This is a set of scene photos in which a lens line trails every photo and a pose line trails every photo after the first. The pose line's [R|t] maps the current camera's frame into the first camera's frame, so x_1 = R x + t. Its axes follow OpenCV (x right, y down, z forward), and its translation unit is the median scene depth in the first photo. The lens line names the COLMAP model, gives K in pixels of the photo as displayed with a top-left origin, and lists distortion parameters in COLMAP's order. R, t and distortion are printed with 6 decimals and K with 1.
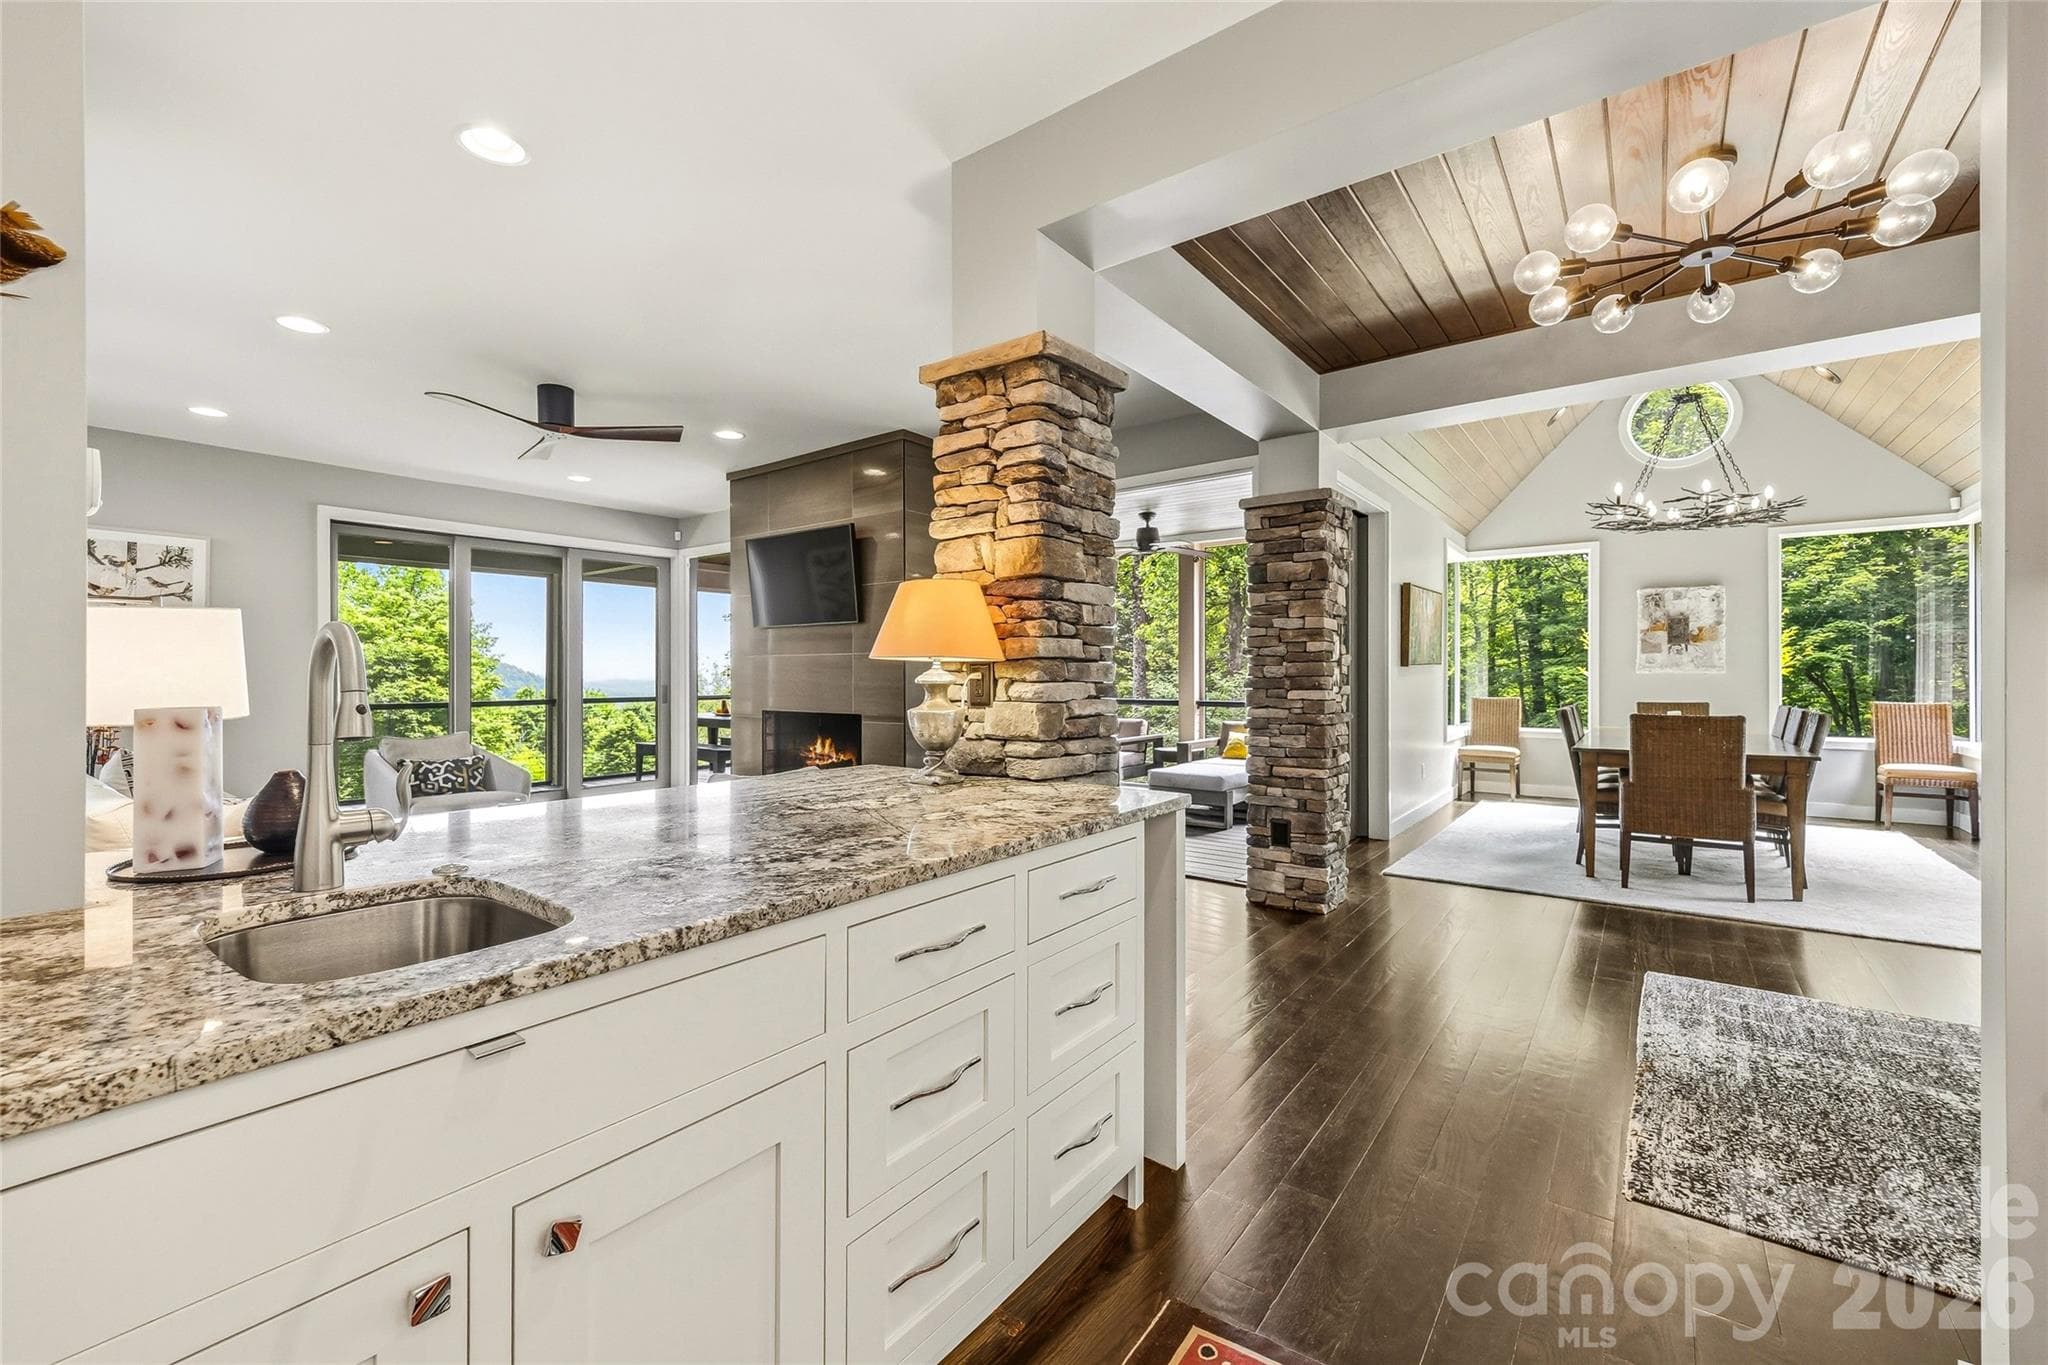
lens RADIAL K [[843.0, 0, 1017.9], [0, 843.0, 674.2], [0, 0, 1]] dist [0.003700, 0.000812]
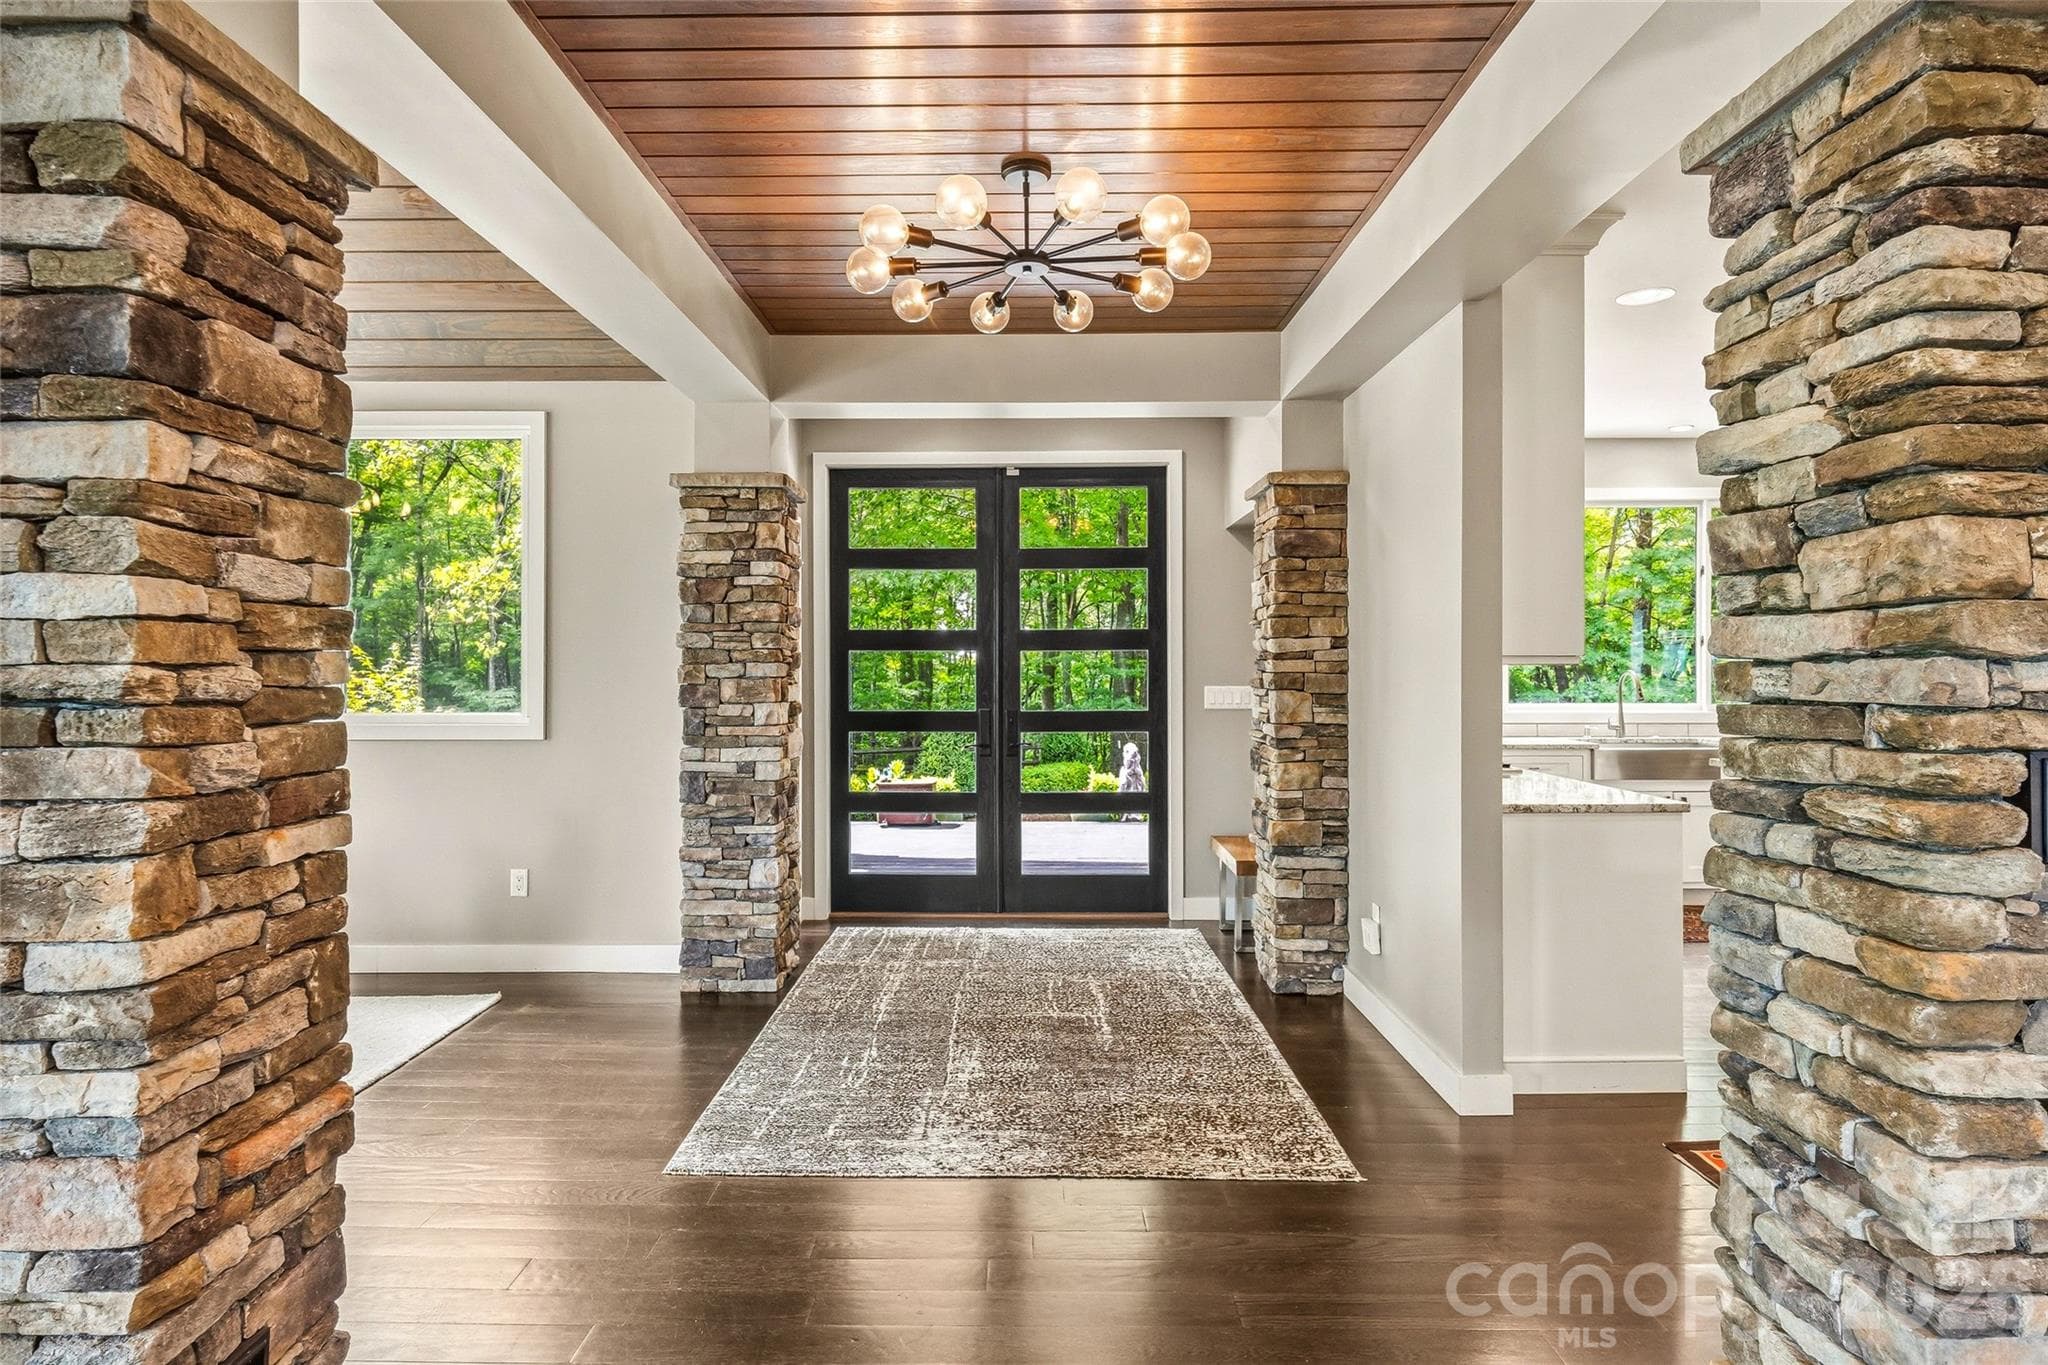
lens RADIAL K [[1166.8, 0, 1020.7], [0, 1166.8, 673.3], [0, 0, 1]] dist [0.007347, 0.000208]
pose [[-0.604441, -0.007486, 0.796615, -0.086659], [-0.000379, 0.999958, 0.009110, -0.026592], [-0.796650, 0.005204, -0.604418, 0.806697]]
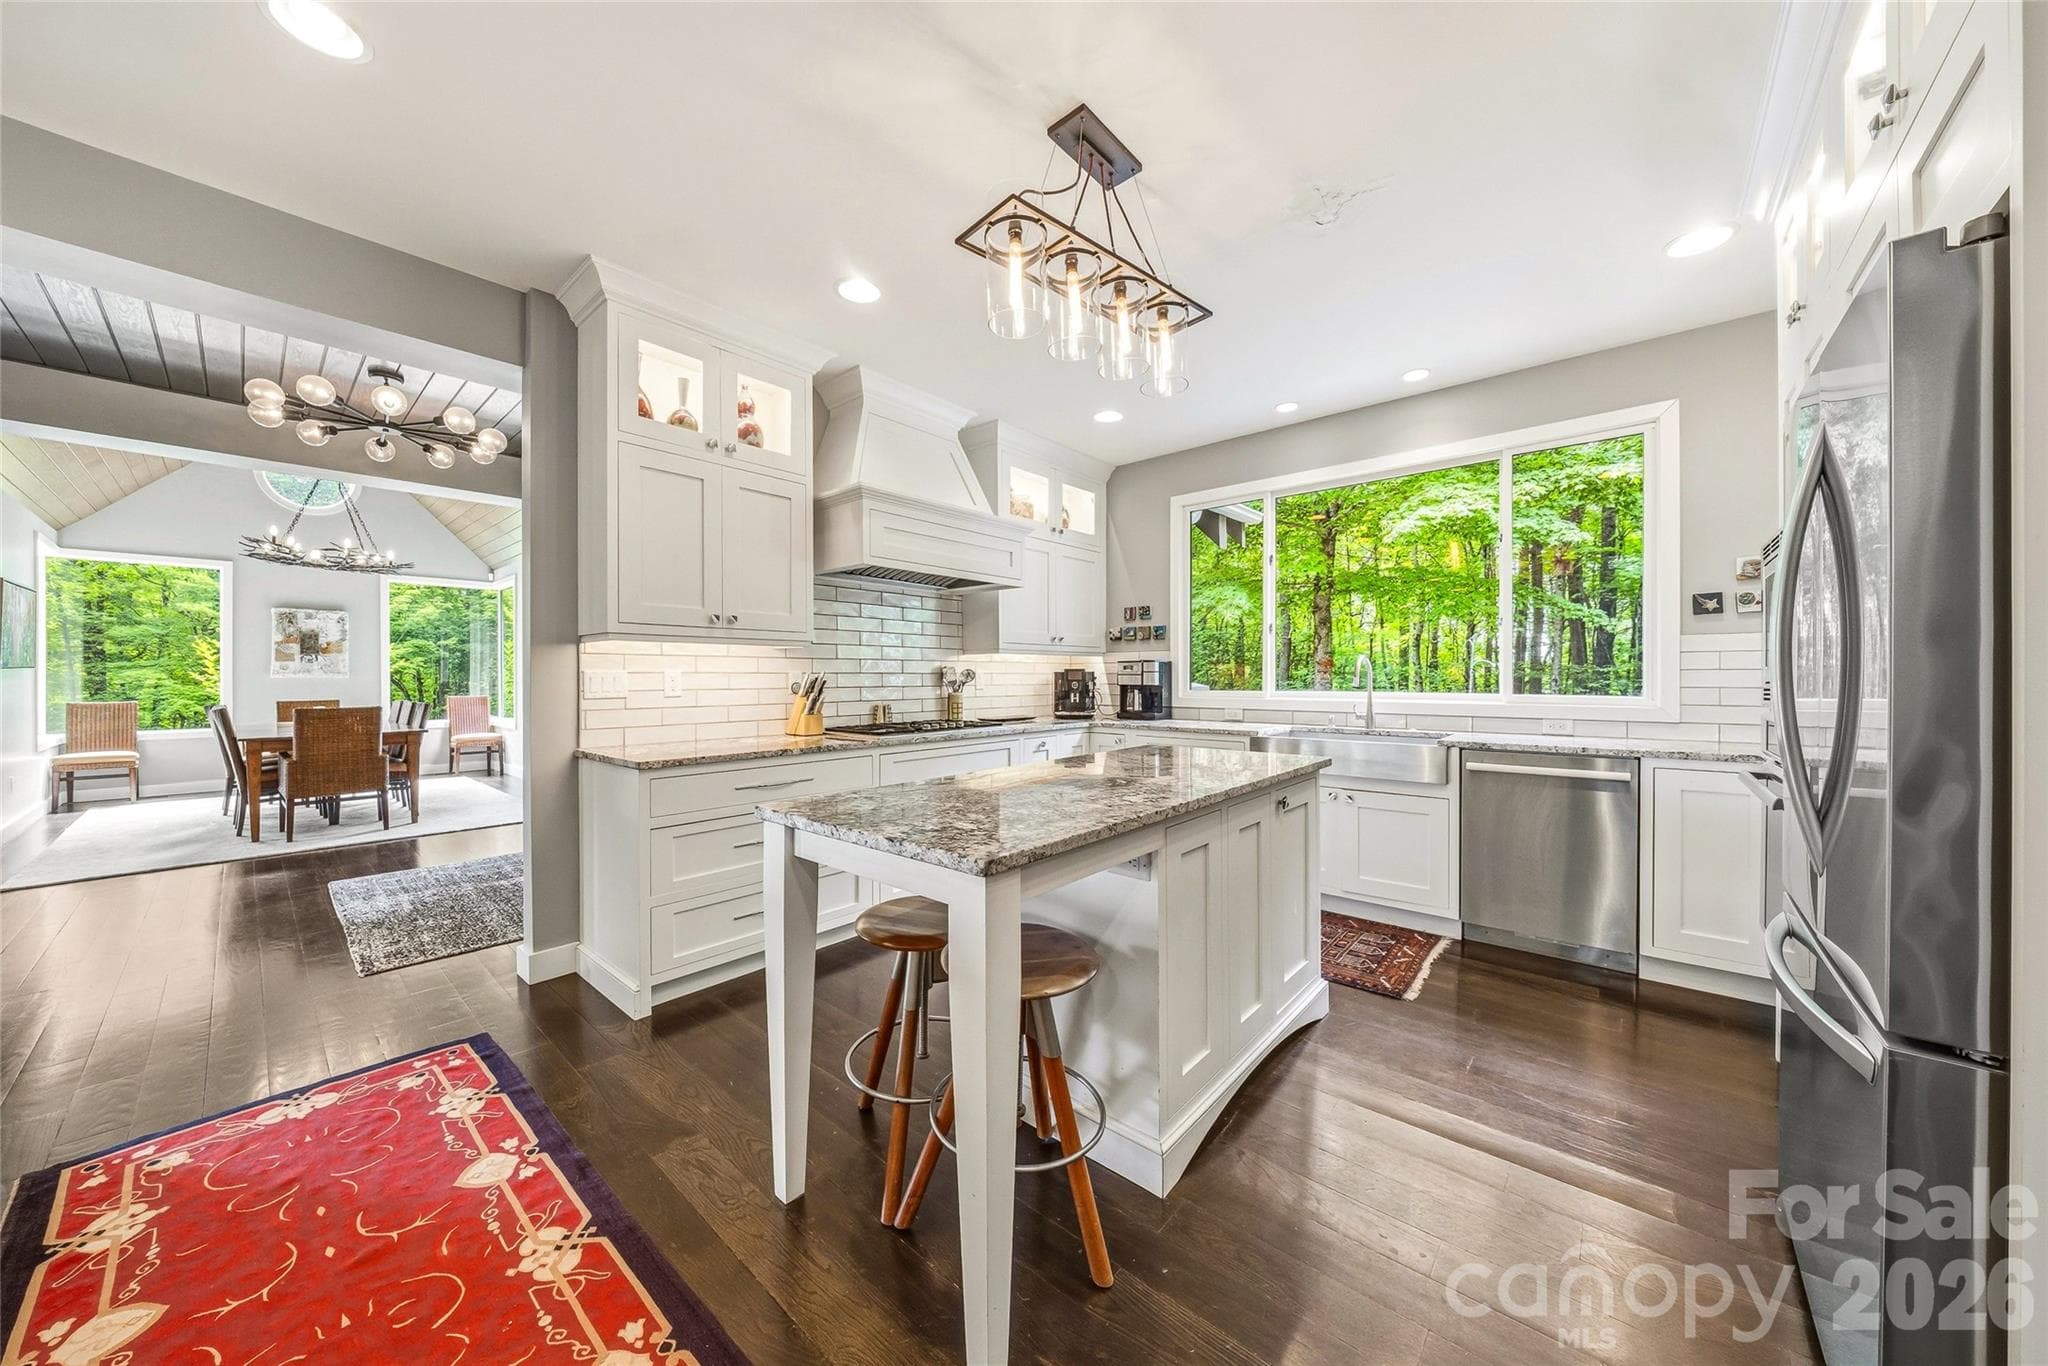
lens RADIAL K [[683.4, 0, 1017.9], [0, 683.4, 680.0], [0, 0, 1]] dist [-0.008204, 0.000090]
pose [[0.066475, -0.002492, 0.997785, -0.205021], [0.000321, 0.999997, 0.002476, 0.000069], [-0.997788, 0.000156, 0.066476, -0.157484]]
